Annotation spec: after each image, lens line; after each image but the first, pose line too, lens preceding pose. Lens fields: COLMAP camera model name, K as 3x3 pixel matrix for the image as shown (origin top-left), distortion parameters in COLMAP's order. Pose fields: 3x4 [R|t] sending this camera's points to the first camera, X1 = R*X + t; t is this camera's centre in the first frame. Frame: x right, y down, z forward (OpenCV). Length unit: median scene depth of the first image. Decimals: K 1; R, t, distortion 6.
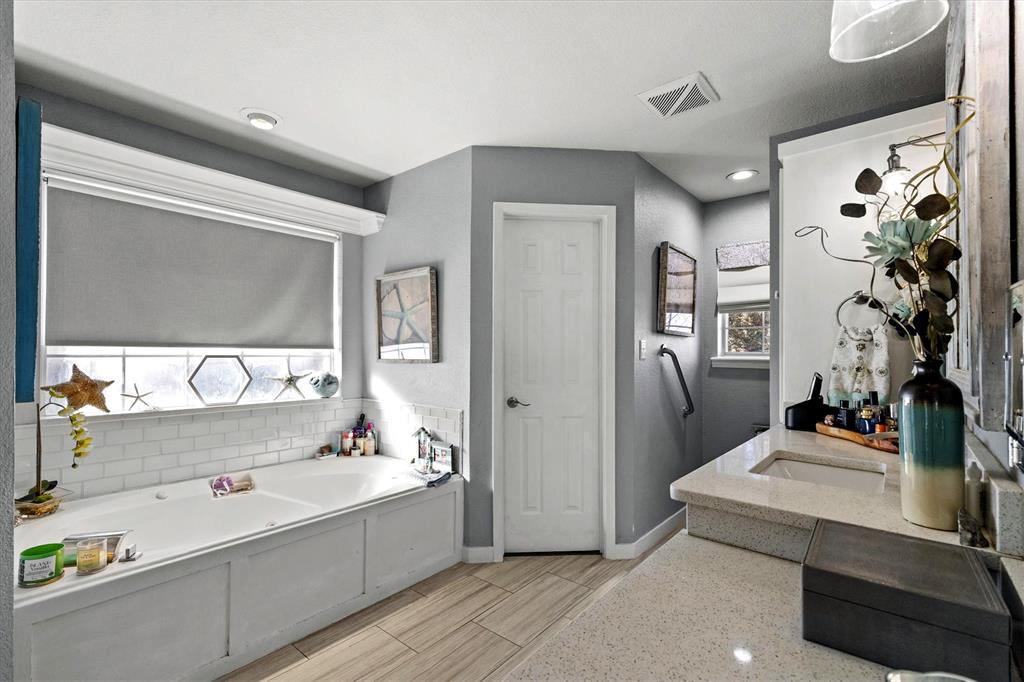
lens RADIAL K [[457.7, 0, 508.6], [0, 457.7, 345.7], [0, 0, 1]] dist [-0.000148, -0.000544]
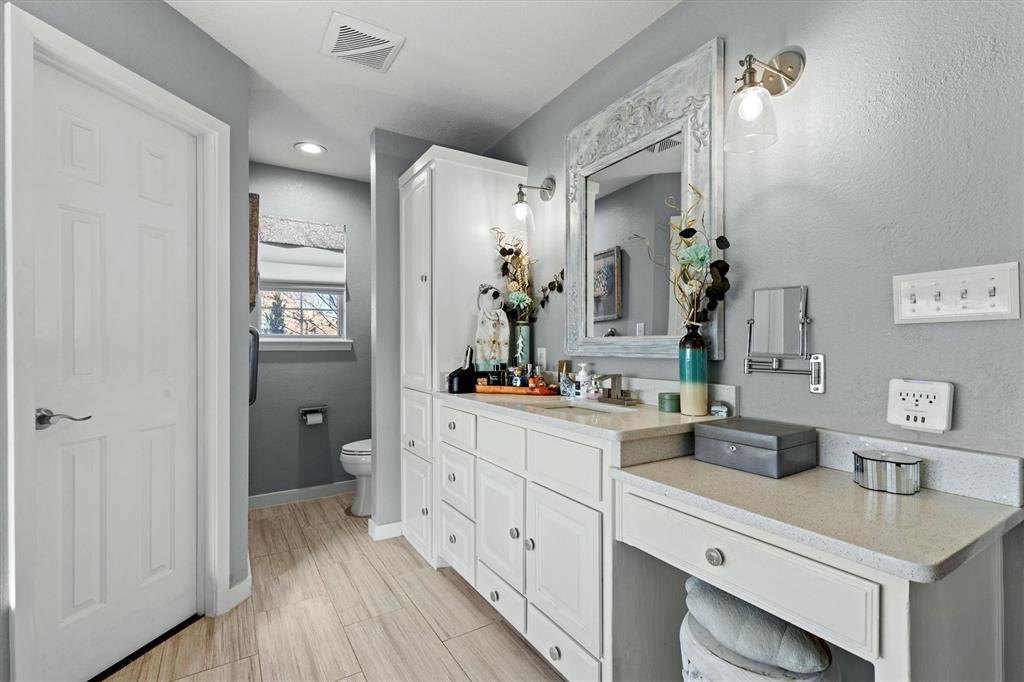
lens RADIAL K [[457.7, 0, 508.6], [0, 457.7, 345.7], [0, 0, 1]] dist [-0.000148, -0.000544]
pose [[0.309790, -0.009286, 0.950760, -0.397115], [-0.009457, 0.999873, 0.012847, 0.035900], [-0.950758, -0.012971, 0.309662, 0.432027]]
